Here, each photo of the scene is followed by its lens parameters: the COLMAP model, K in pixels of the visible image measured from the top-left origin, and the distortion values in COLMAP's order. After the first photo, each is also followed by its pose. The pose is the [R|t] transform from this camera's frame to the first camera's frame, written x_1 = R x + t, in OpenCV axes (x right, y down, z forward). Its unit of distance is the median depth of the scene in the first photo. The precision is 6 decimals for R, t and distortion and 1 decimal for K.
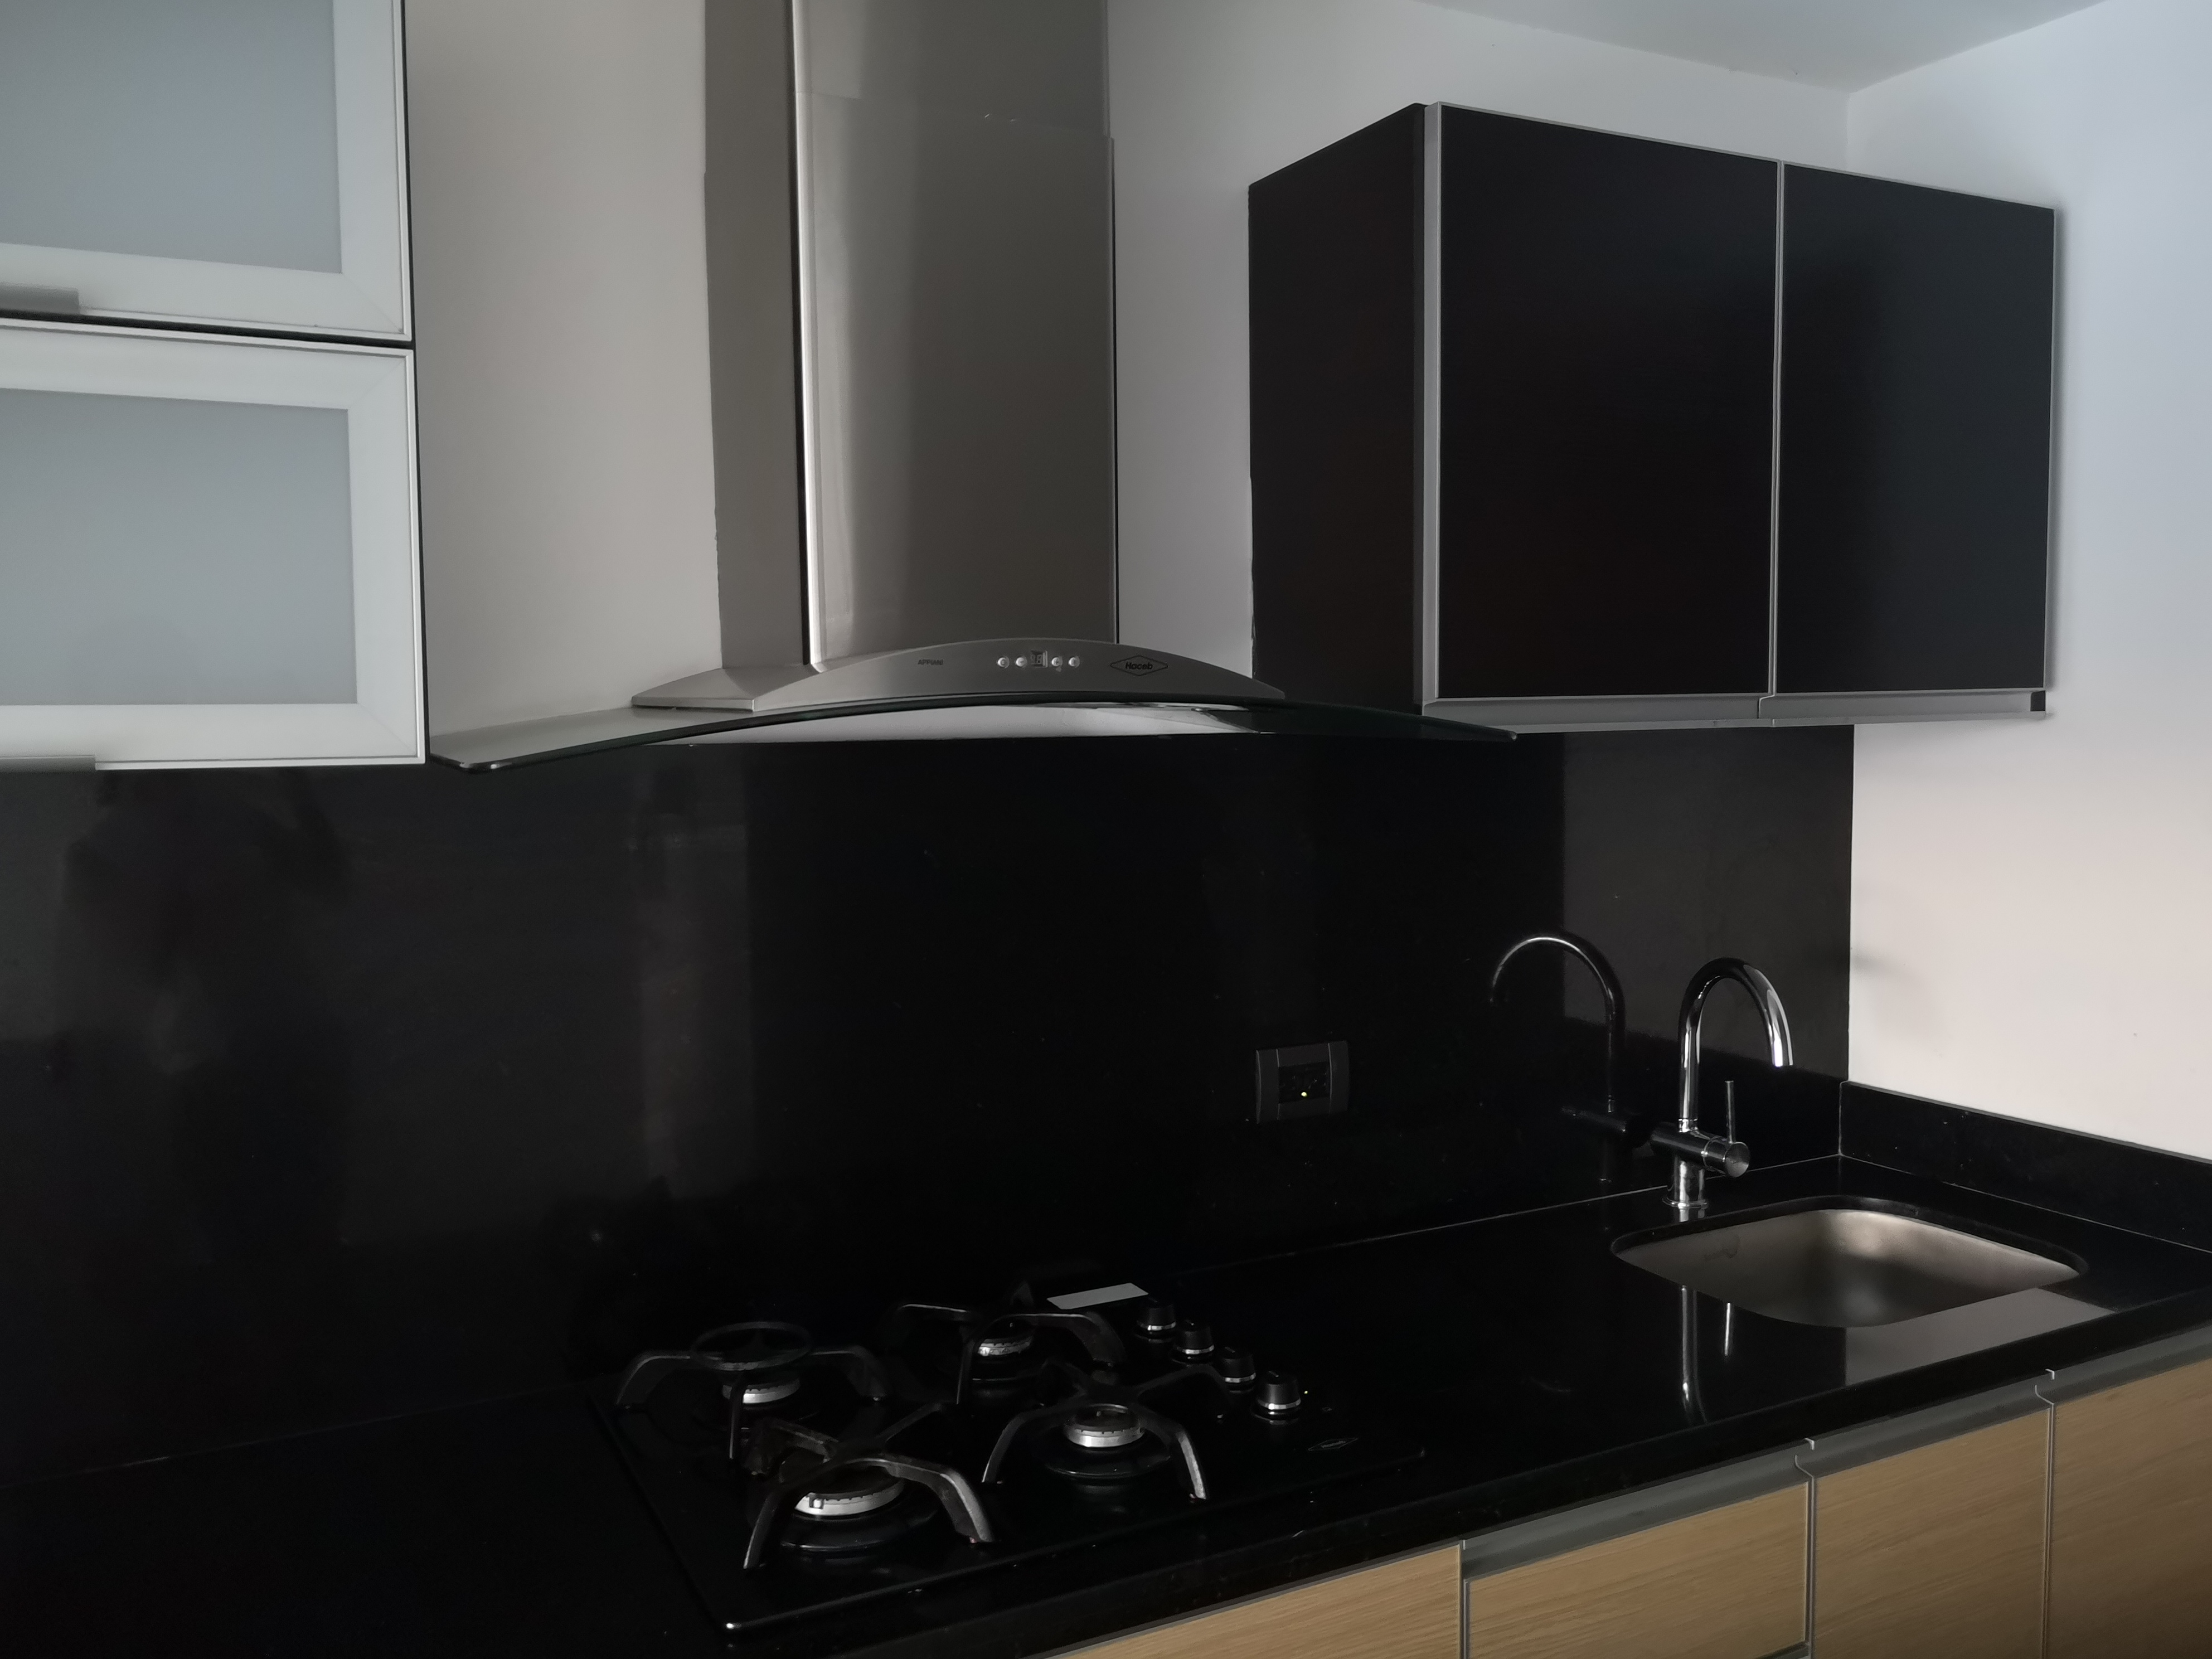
lens RADIAL K [[1739.7, 0, 1106.0], [0, 1739.7, 829.5], [0, 0, 1]] dist [0.082174, -0.101916]
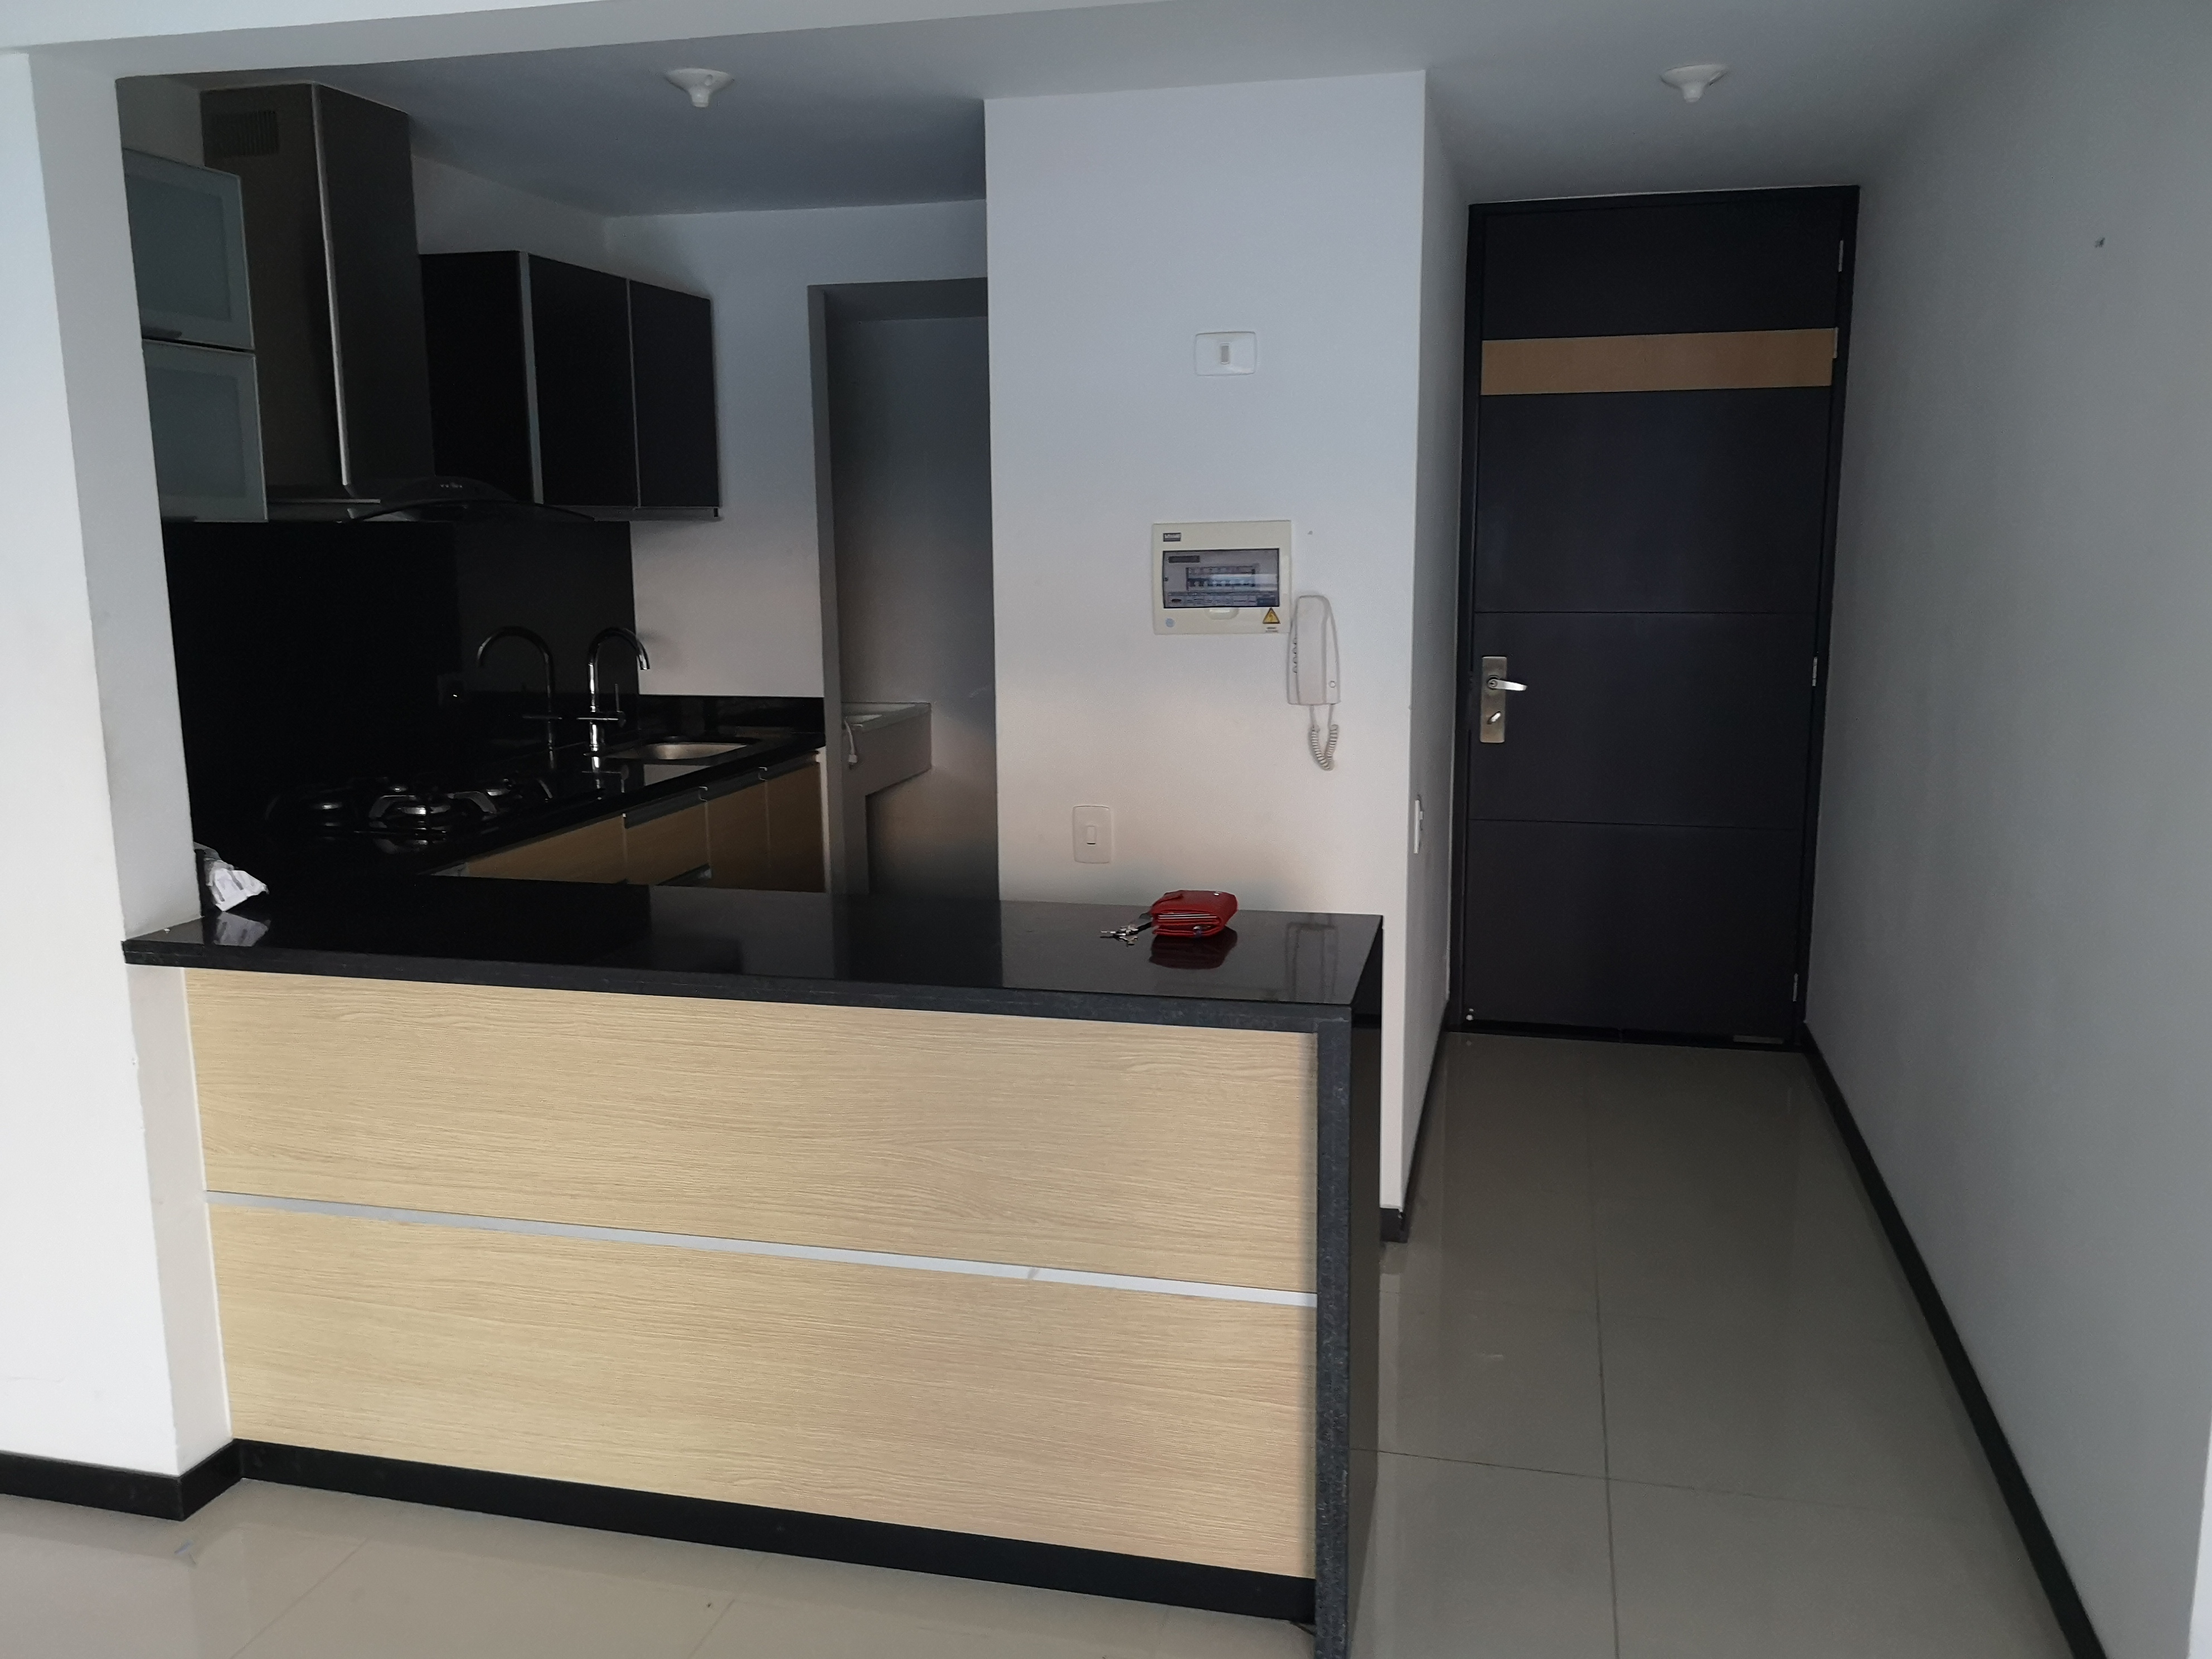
lens RADIAL K [[1739.7, 0, 1106.0], [0, 1739.7, 829.5], [0, 0, 1]] dist [0.082174, -0.101916]
pose [[0.657759, -0.121216, 0.743411, -0.927524], [0.047867, 0.991698, 0.119348, 0.093383], [-0.751706, -0.042917, 0.658100, -0.951969]]
